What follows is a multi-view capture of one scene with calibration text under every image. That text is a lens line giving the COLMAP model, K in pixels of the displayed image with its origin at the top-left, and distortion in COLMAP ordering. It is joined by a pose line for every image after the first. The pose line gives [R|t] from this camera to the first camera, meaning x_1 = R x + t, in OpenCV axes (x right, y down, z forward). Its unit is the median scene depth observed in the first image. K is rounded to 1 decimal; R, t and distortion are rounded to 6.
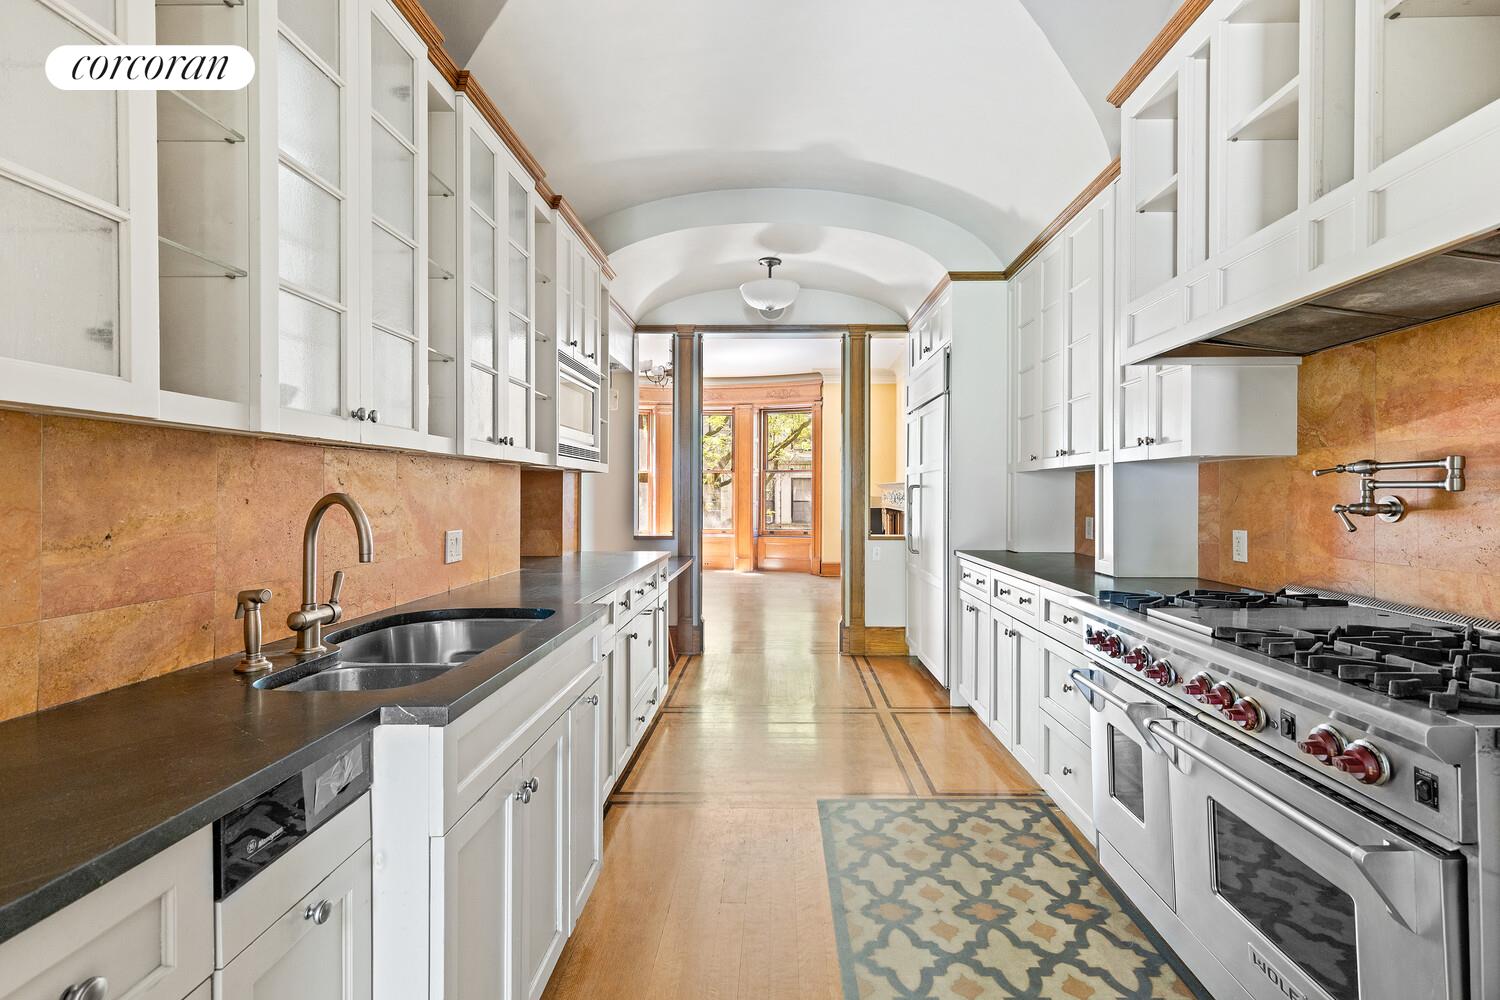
lens RADIAL K [[680.7, 0, 753.8], [0, 680.7, 496.3], [0, 0, 1]] dist [0.000014, 0.000155]
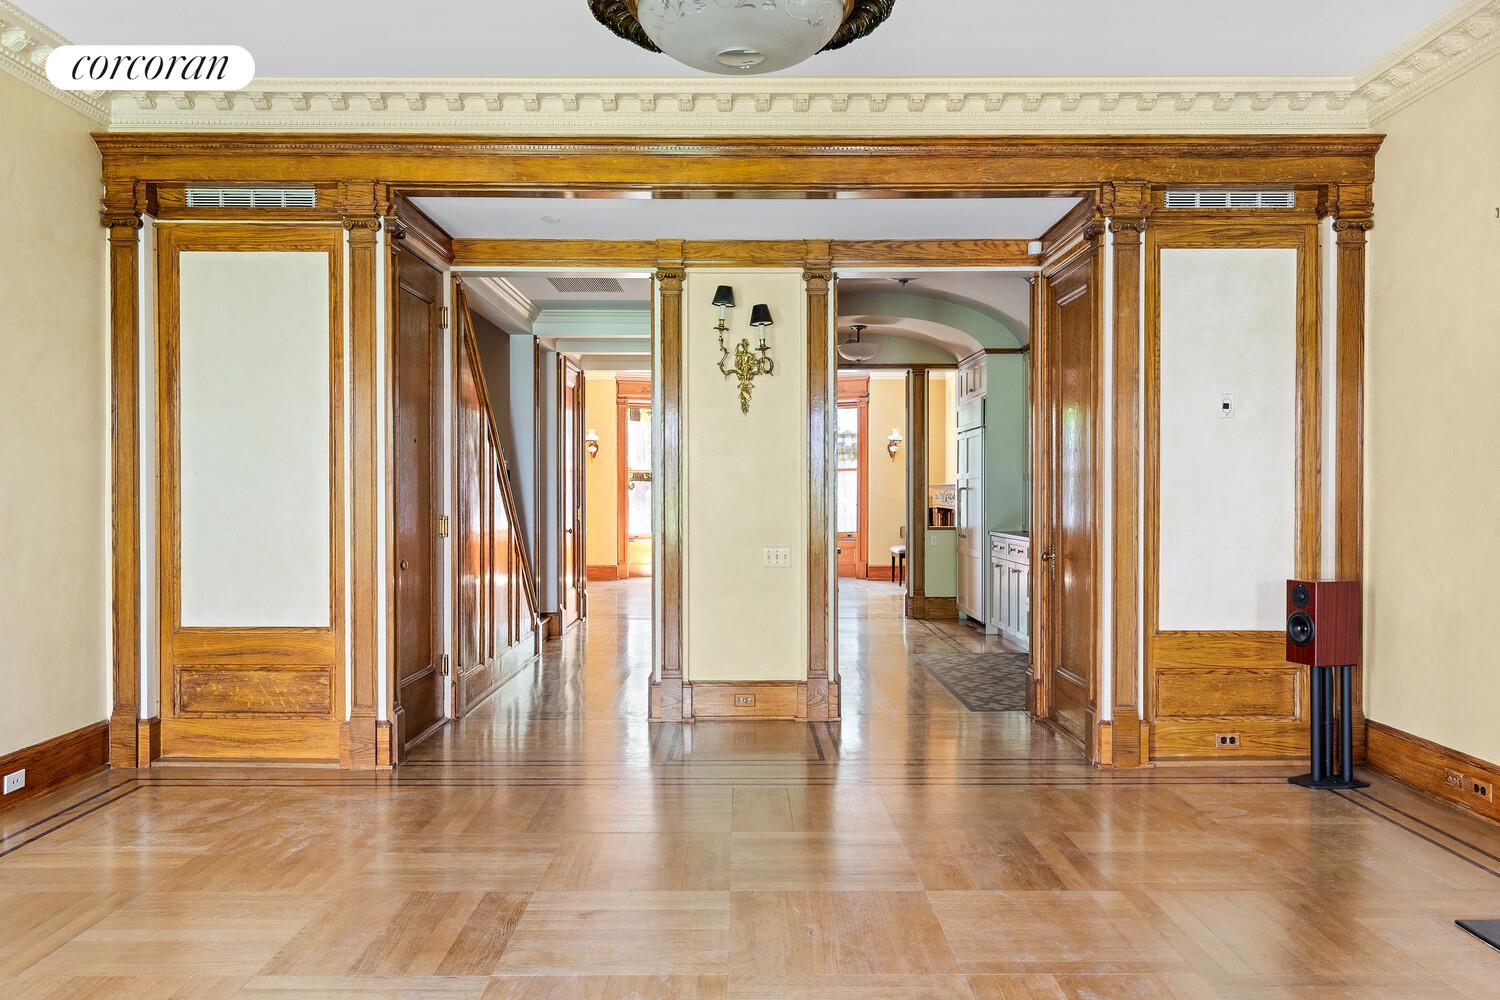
lens RADIAL K [[1170.3, 0, 748.8], [0, 1170.3, 501.8], [0, 0, 1]] dist [0.000960, -0.000425]
pose [[0.998711, -0.001404, 0.050740, -0.282400], [0.001369, 0.999999, 0.000709, 0.008992], [-0.050741, -0.000638, 0.998712, -1.199587]]
